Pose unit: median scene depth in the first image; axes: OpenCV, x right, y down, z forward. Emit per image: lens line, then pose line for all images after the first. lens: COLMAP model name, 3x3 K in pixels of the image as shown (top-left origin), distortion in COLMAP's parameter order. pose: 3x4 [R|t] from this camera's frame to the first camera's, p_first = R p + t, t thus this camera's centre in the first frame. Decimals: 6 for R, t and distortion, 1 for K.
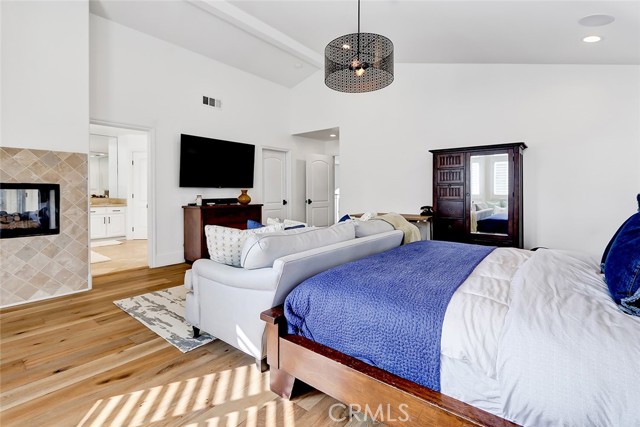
lens RADIAL K [[302.5, 0, 320.0], [0, 302.5, 191.2], [0, 0, 1]] dist [0.000306, -0.000060]
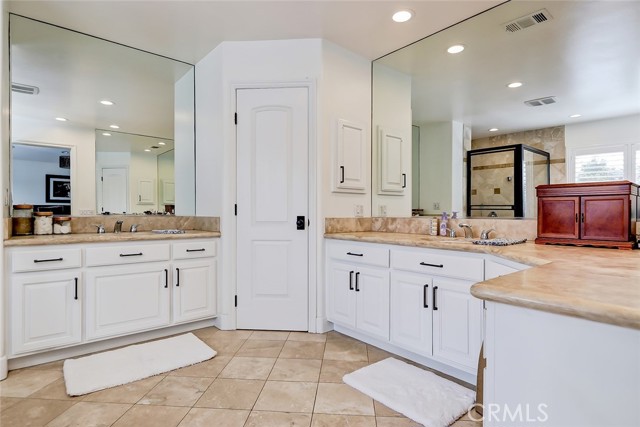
lens RADIAL K [[344.9, 0, 323.1], [0, 344.9, 204.4], [0, 0, 1]] dist [0.000617, 0.000045]
pose [[0.982869, -0.004802, -0.184242, -0.743057], [0.002233, 0.999897, -0.014150, 0.026734], [0.184291, 0.013496, 0.982779, 1.034765]]
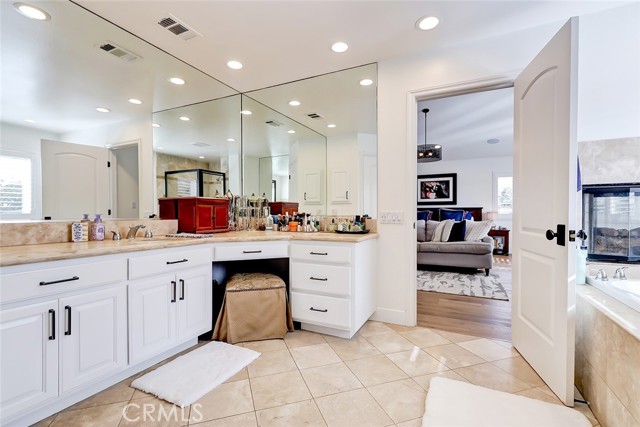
lens RADIAL K [[294.9, 0, 320.0], [0, 294.9, 213.5], [0, 0, 1]] dist [0.004408, 0.000137]
pose [[-0.216172, -0.004909, 0.976343, -1.246492], [-0.003675, 0.999984, 0.004214, 0.028394], [-0.976348, -0.002677, -0.216187, 1.484764]]
